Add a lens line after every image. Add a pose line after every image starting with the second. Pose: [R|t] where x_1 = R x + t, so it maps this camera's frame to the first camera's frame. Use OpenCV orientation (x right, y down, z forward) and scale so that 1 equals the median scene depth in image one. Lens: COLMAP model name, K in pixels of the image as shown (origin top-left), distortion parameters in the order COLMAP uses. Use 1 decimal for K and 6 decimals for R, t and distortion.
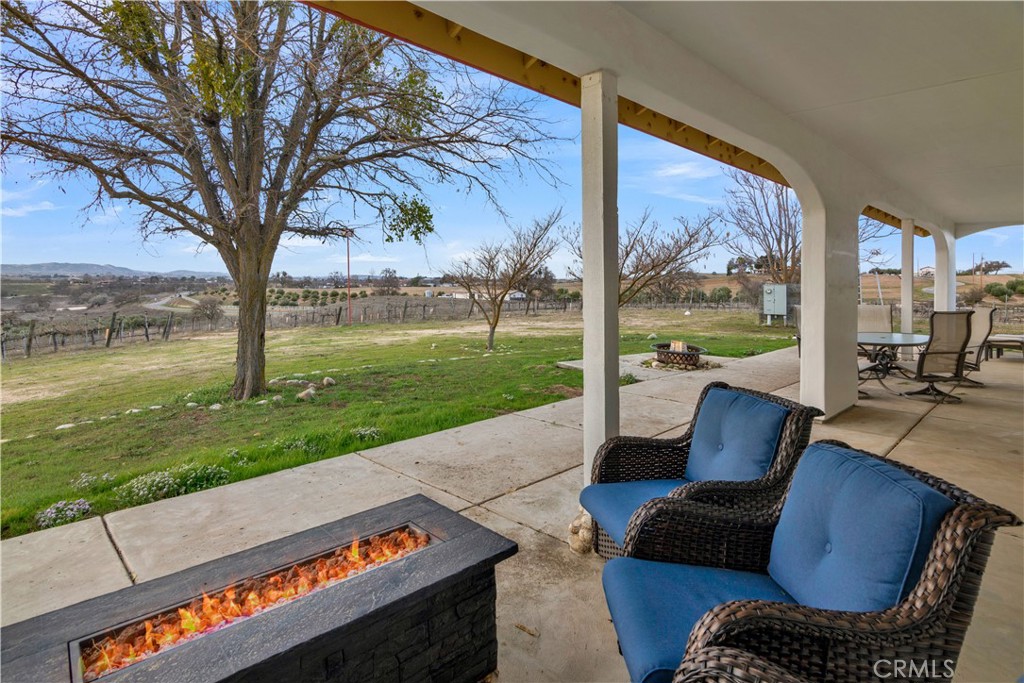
lens RADIAL K [[530.8, 0, 512.1], [0, 530.8, 341.0], [0, 0, 1]] dist [0.017505, 0.000237]
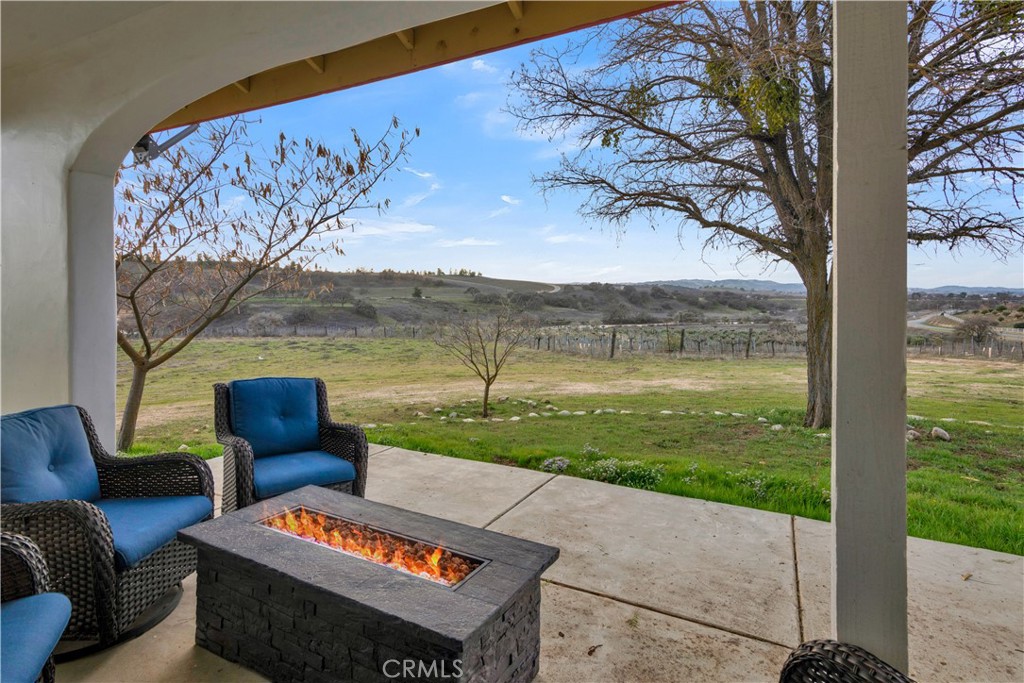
lens RADIAL K [[530.8, 0, 513.1], [0, 530.8, 341.5], [0, 0, 1]] dist [0.017505, 0.000237]
pose [[0.309473, 0.085095, -0.947093, 0.196016], [-0.113016, 0.992220, 0.052220, -0.027039], [0.944168, 0.090876, 0.316683, 0.210922]]
